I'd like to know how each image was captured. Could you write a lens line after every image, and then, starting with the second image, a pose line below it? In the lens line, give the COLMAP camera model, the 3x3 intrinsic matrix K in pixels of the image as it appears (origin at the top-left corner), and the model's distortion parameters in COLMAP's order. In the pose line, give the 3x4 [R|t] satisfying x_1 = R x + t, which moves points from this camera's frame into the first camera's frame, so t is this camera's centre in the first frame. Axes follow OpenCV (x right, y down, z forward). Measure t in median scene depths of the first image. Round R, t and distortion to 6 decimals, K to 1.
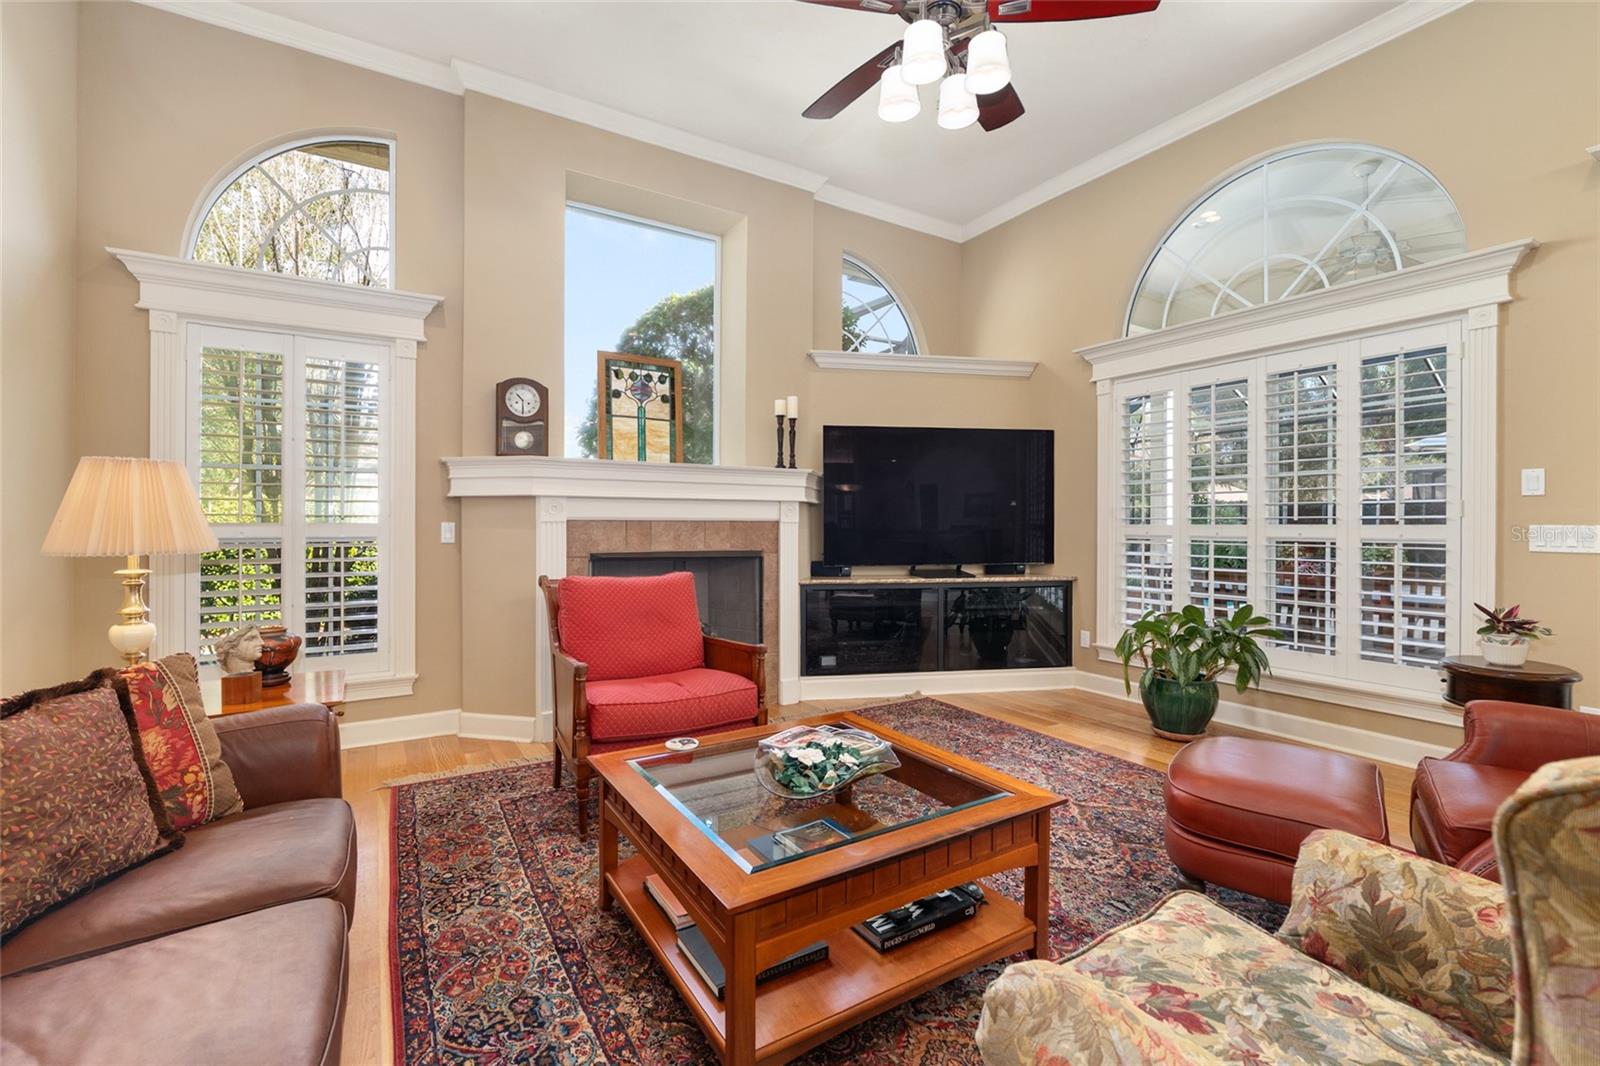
lens RADIAL K [[684.7, 0, 802.1], [0, 684.7, 520.1], [0, 0, 1]] dist [-0.008051, -0.000288]
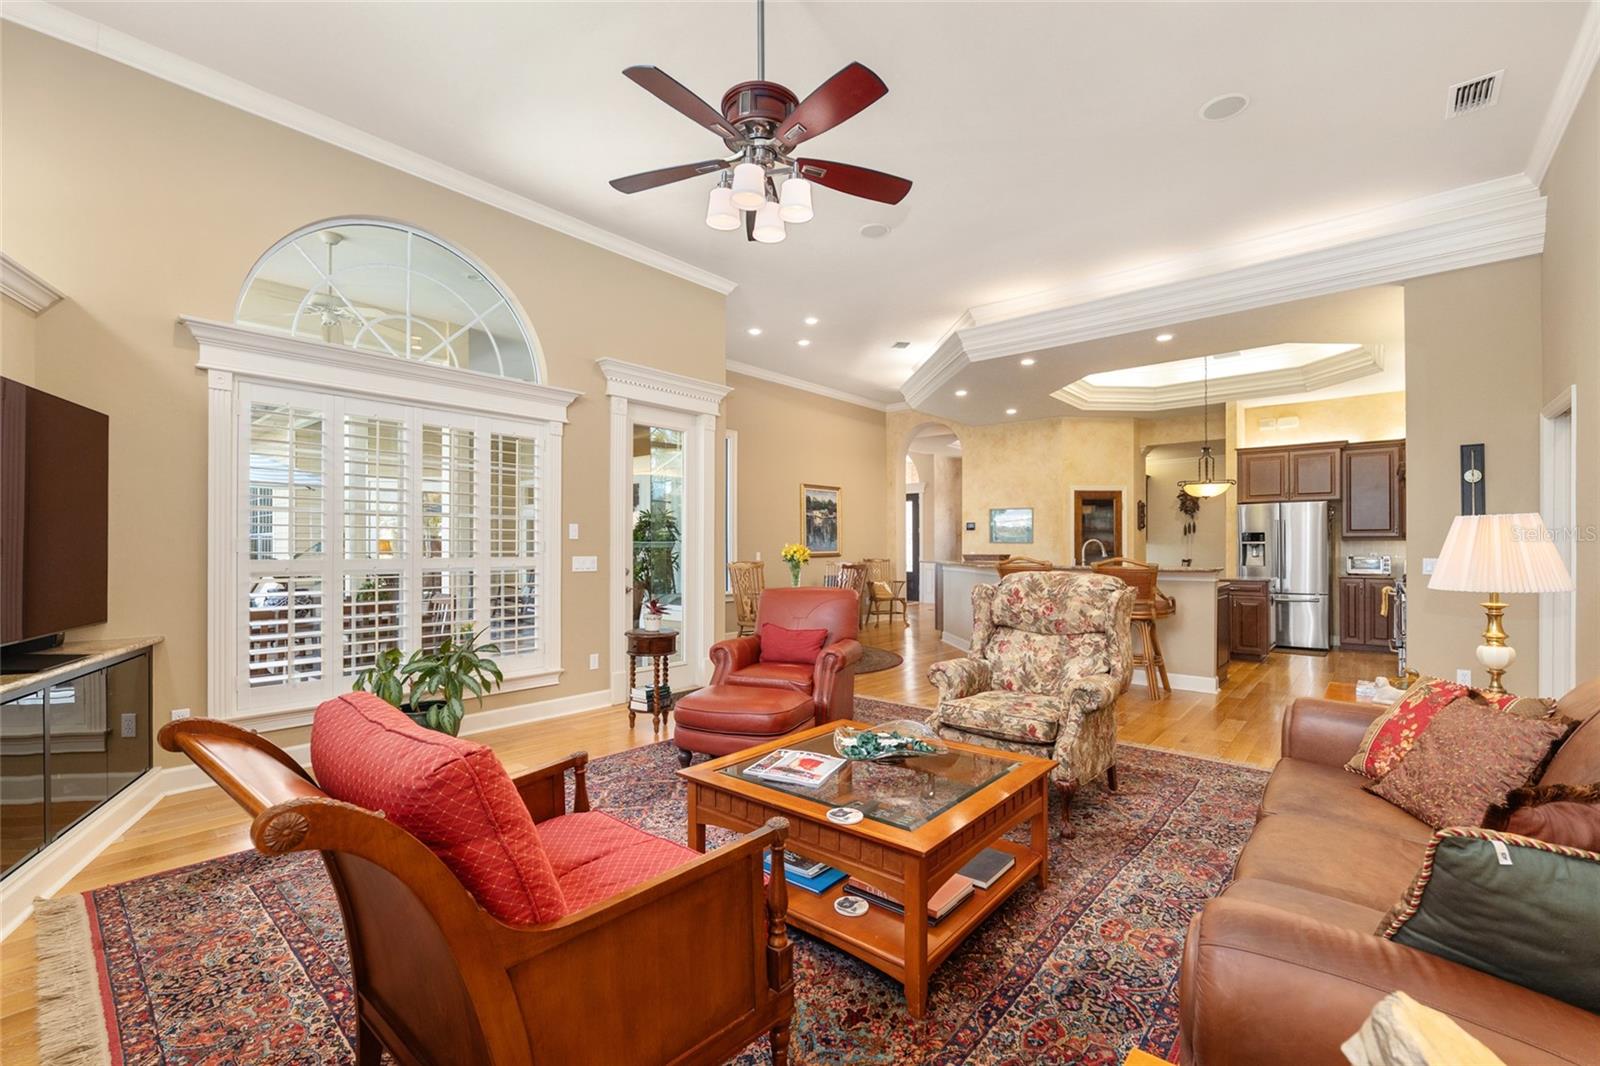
lens RADIAL K [[684.7, 0, 790.7], [0, 684.7, 544.7], [0, 0, 1]] dist [-0.008051, -0.000288]
pose [[-0.293156, 0.002458, 0.956061, -0.512065], [-0.007044, 0.999964, -0.004731, -0.012480], [-0.956039, -0.008121, -0.293128, 0.673911]]
